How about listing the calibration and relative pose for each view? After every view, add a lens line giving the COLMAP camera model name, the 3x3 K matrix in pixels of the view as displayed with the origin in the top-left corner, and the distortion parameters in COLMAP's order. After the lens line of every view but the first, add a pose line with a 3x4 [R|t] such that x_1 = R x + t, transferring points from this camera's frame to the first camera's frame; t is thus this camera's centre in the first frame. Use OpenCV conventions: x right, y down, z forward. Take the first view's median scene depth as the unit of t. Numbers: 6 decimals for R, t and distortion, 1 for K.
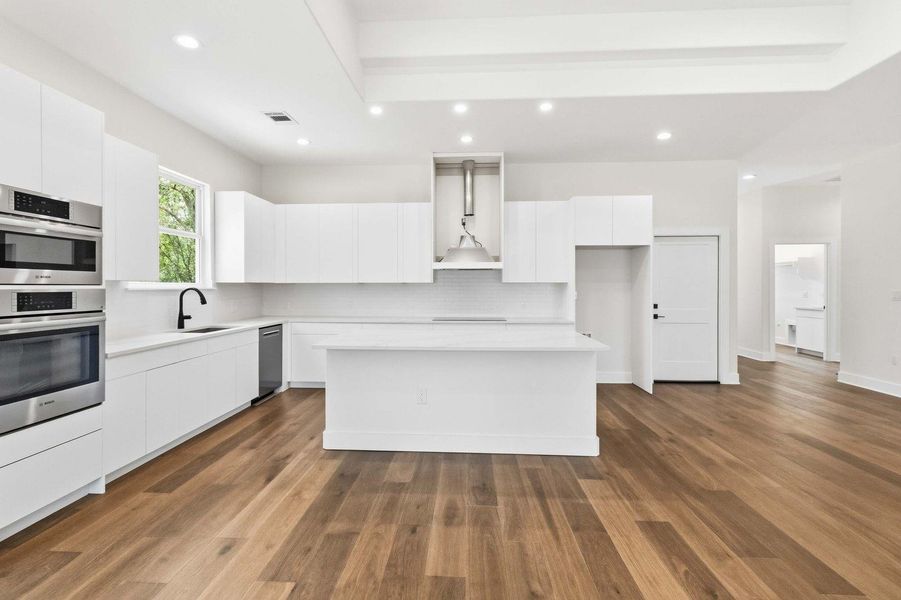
lens RADIAL K [[419.5, 0, 447.4], [0, 419.5, 293.2], [0, 0, 1]] dist [0.000208, -0.000275]
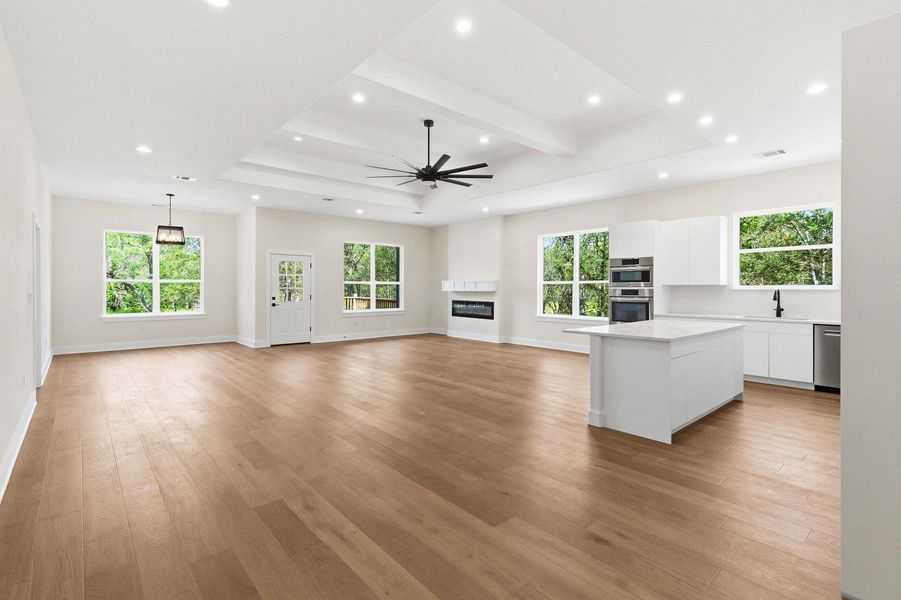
lens RADIAL K [[423.0, 0, 448.8], [0, 423.0, 283.9], [0, 0, 1]] dist [0.002223, 0.000026]
pose [[-0.713971, -0.009300, -0.700114, 1.890965], [-0.013745, 0.999905, 0.000734, -0.023922], [0.700041, 0.010147, -0.714031, 1.978277]]
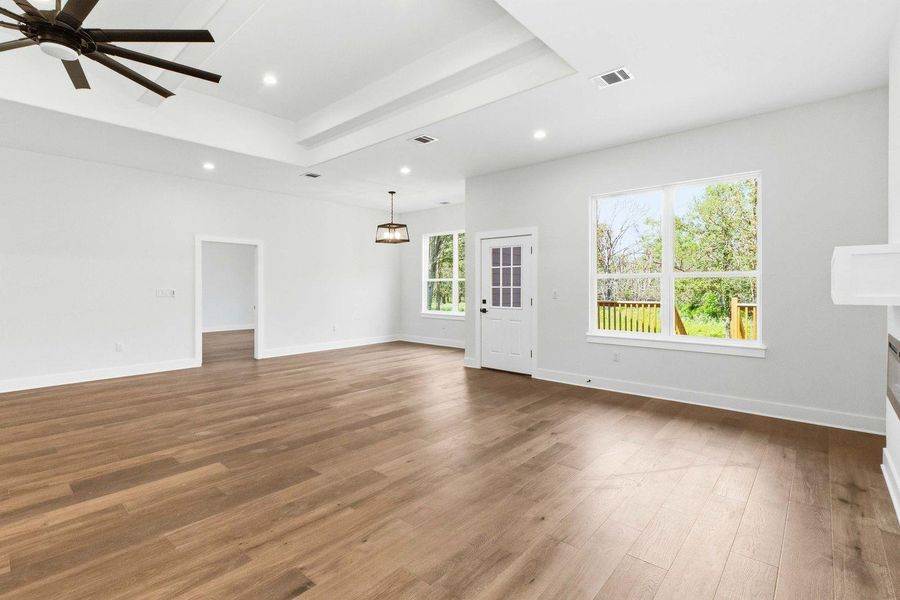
lens RADIAL K [[422.5, 0, 448.3], [0, 422.5, 283.9], [0, 0, 1]] dist [0.002223, 0.000026]
pose [[-0.780916, 0.001761, 0.624634, -0.891747], [0.006565, 0.999964, 0.005388, -0.000152], [-0.624602, 0.008308, -0.780899, 0.537951]]
